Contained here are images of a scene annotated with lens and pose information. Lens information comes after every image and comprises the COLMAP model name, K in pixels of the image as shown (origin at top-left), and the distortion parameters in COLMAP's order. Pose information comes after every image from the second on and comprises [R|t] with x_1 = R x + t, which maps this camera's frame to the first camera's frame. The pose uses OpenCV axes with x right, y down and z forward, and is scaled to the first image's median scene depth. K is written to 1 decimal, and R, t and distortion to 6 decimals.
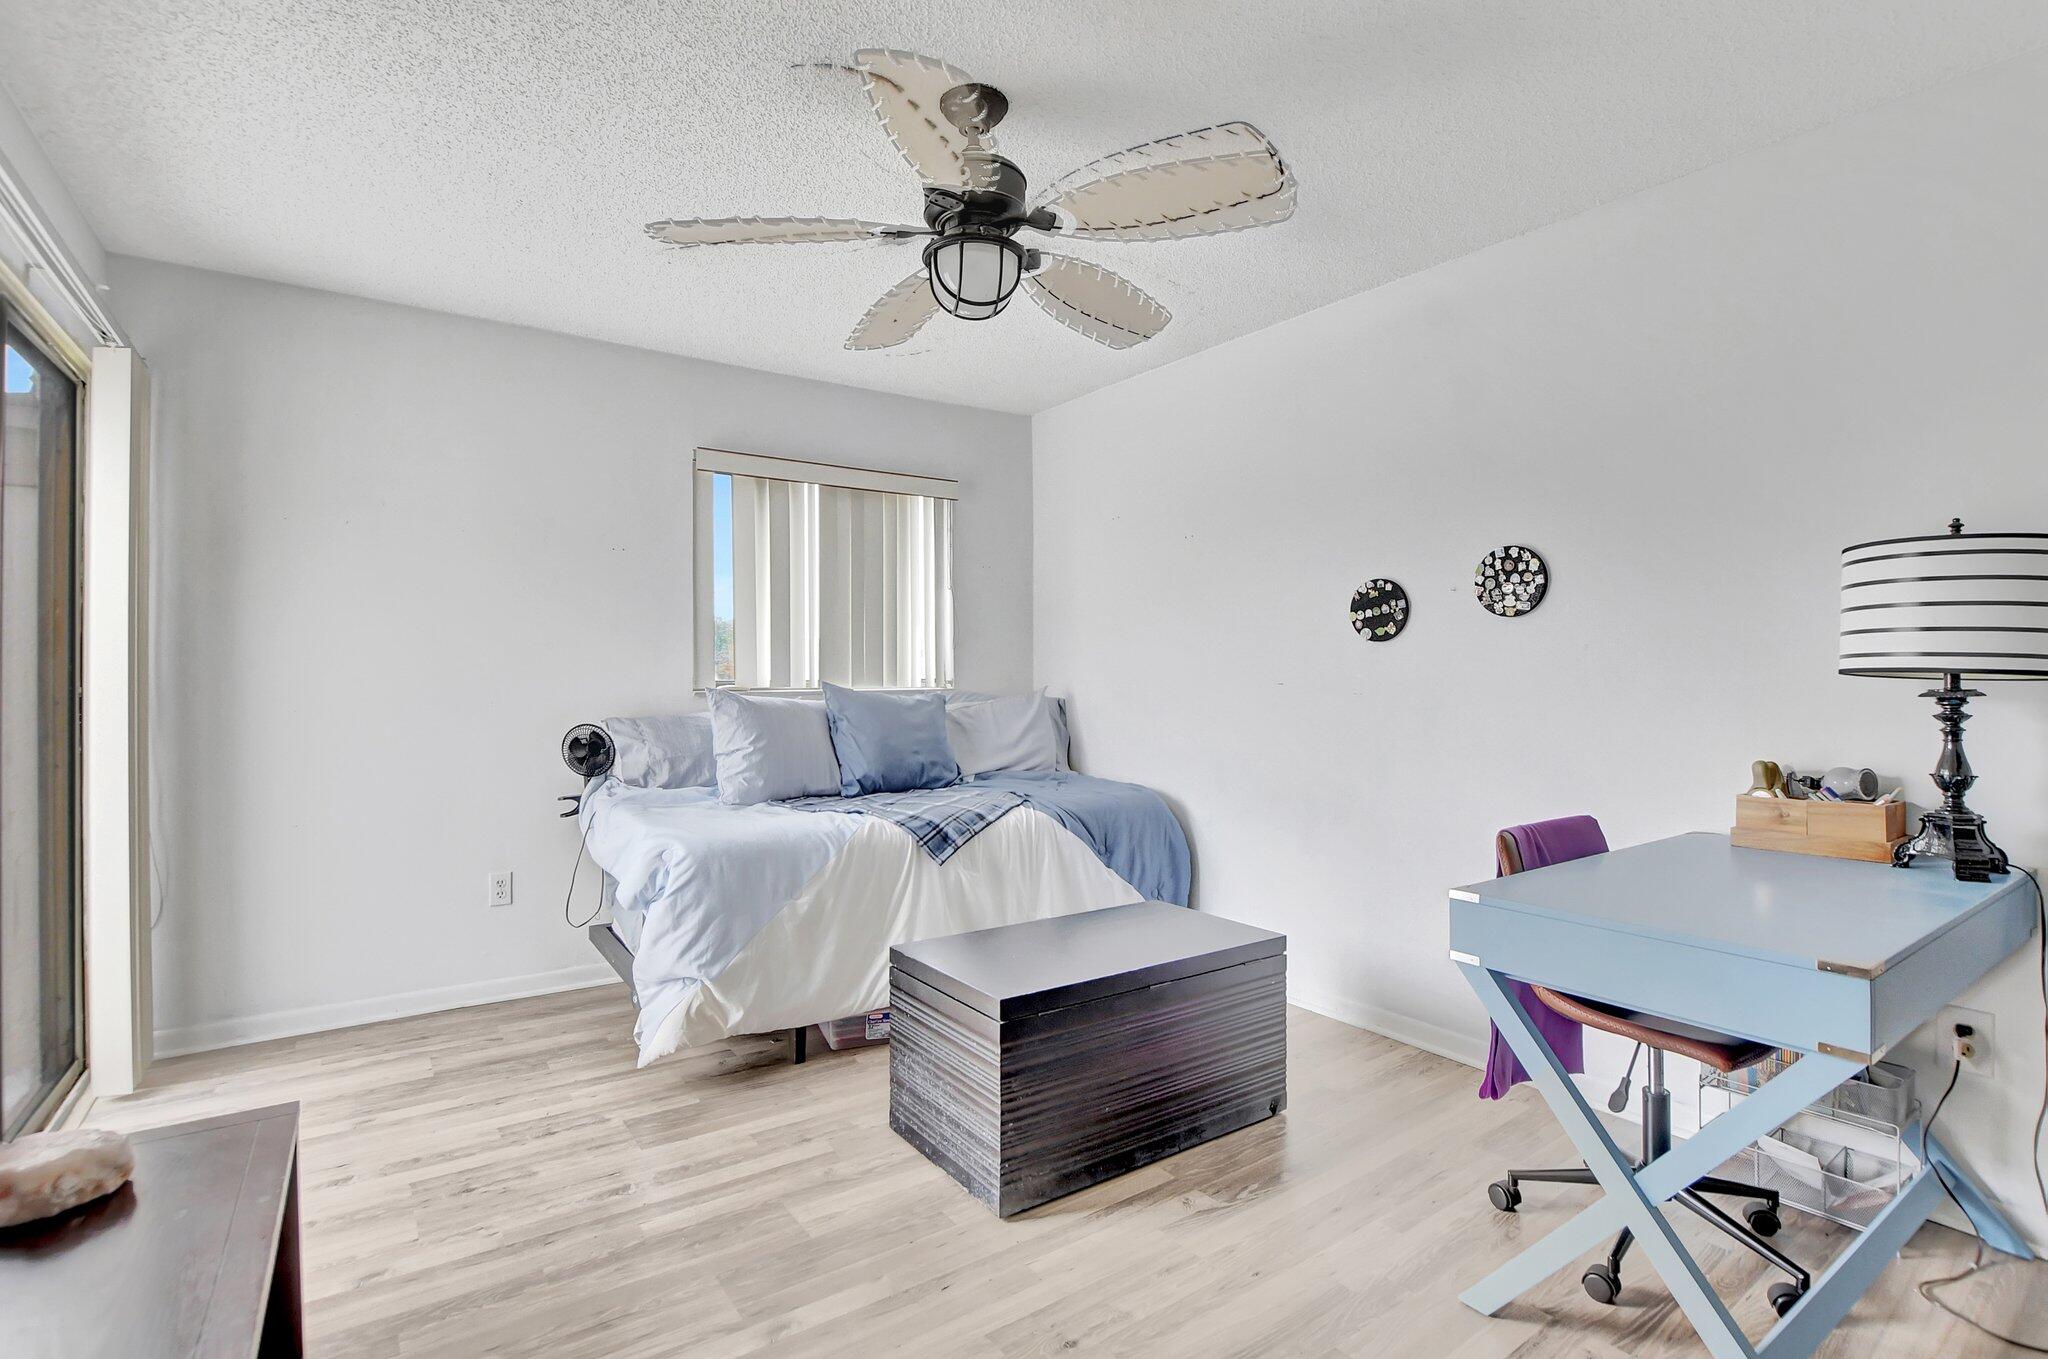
lens RADIAL K [[944.4, 0, 1022.3], [0, 944.4, 669.8], [0, 0, 1]] dist [-0.003292, -0.000674]
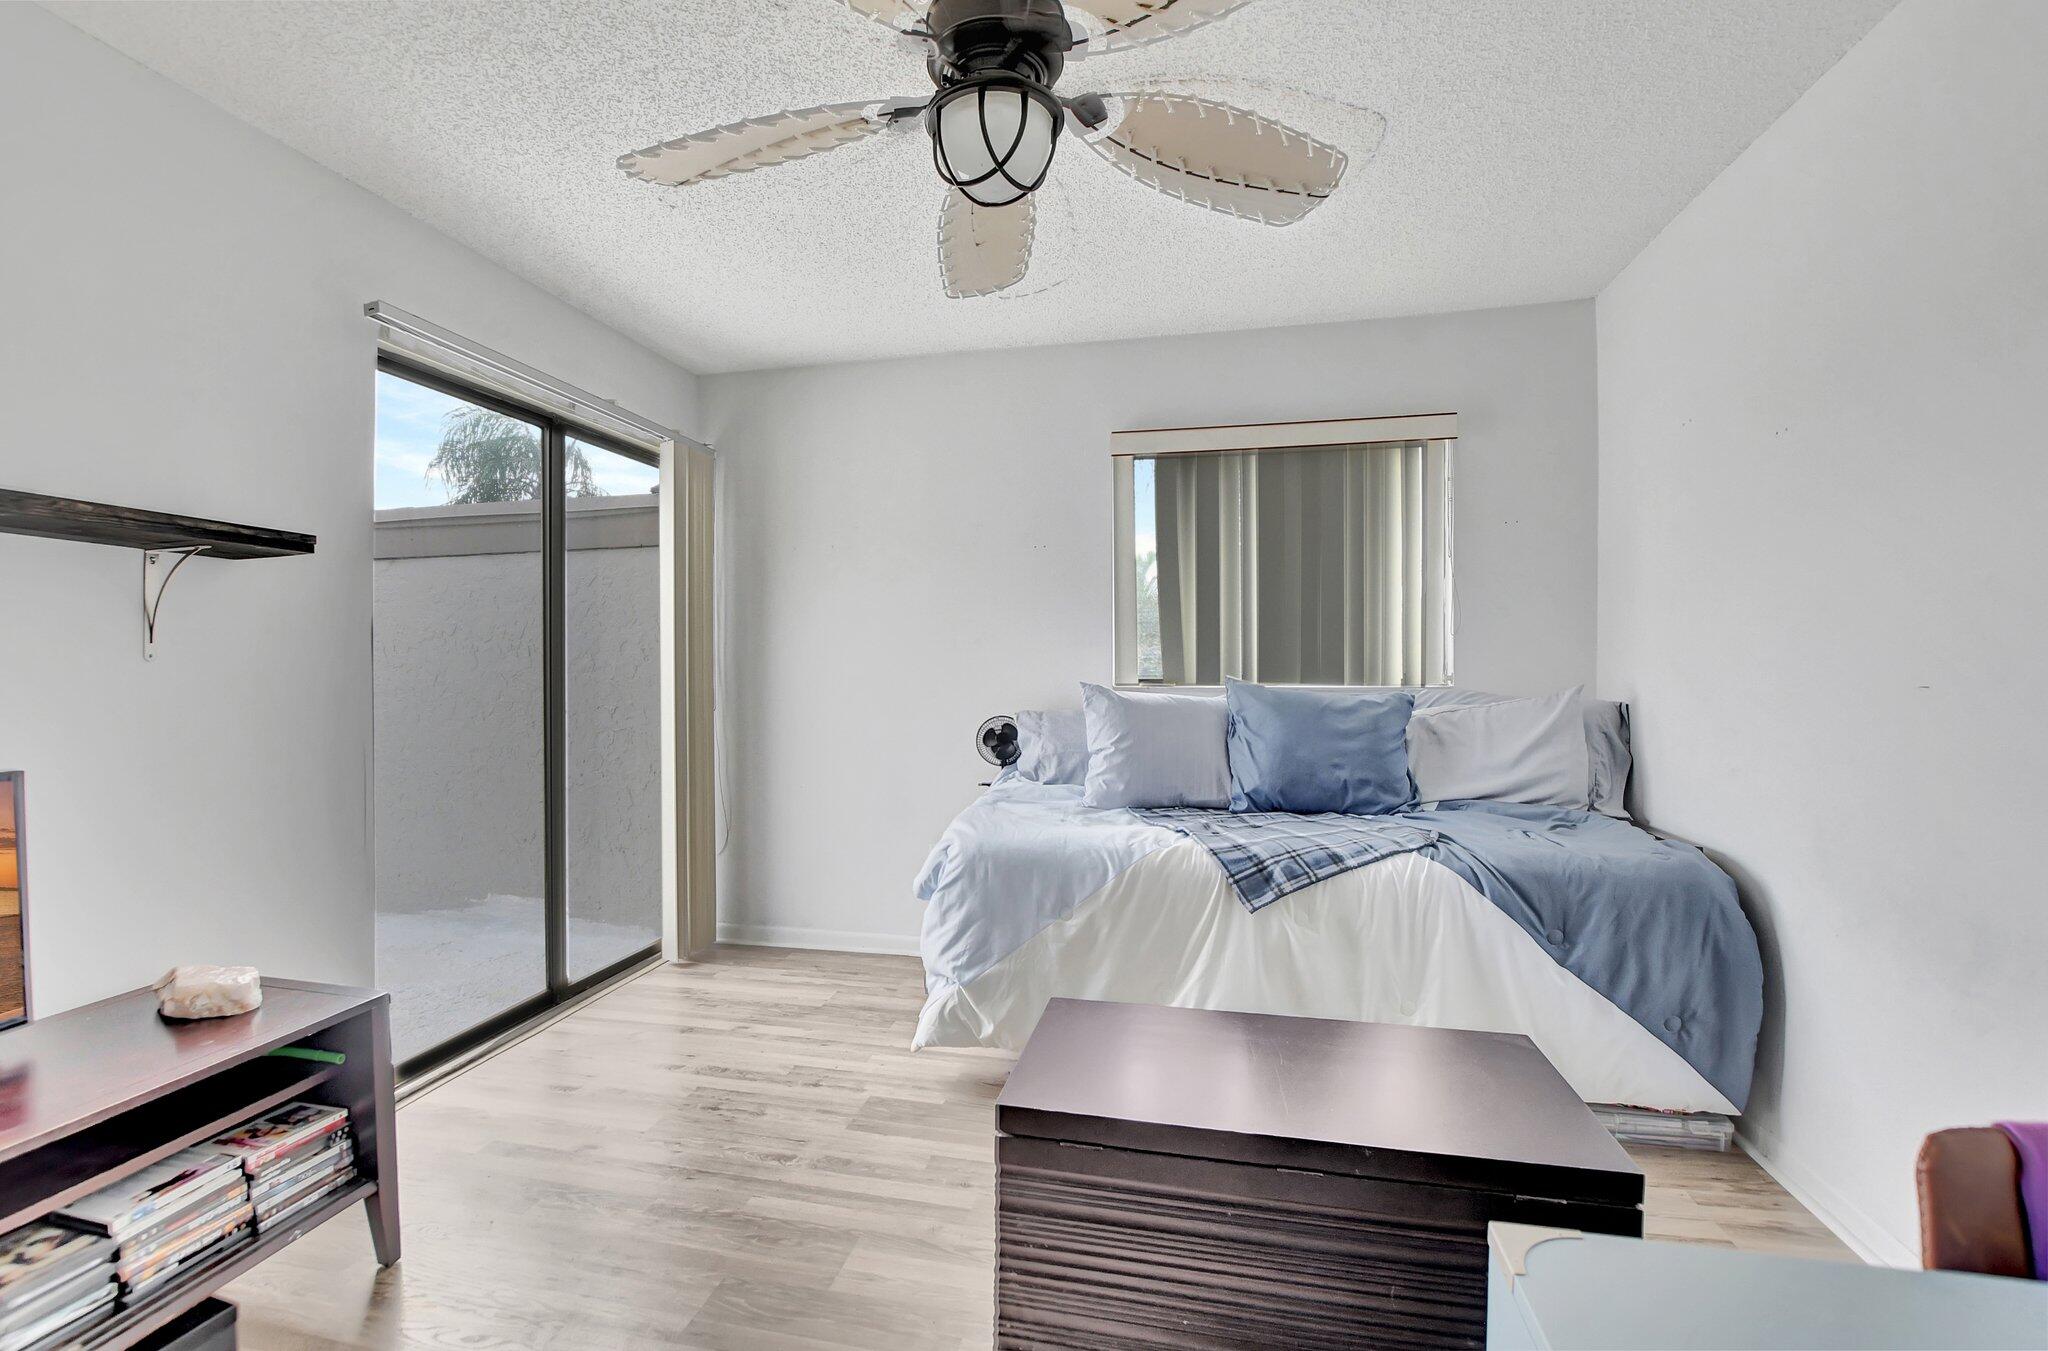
lens RADIAL K [[933.0, 0, 1027.3], [0, 933.0, 654.9], [0, 0, 1]] dist [-0.015794, -0.000110]
pose [[0.674133, -0.009780, -0.738545, 0.352209], [0.007392, 0.999952, -0.006495, -0.004827], [0.738573, -0.001081, 0.674172, 0.326424]]
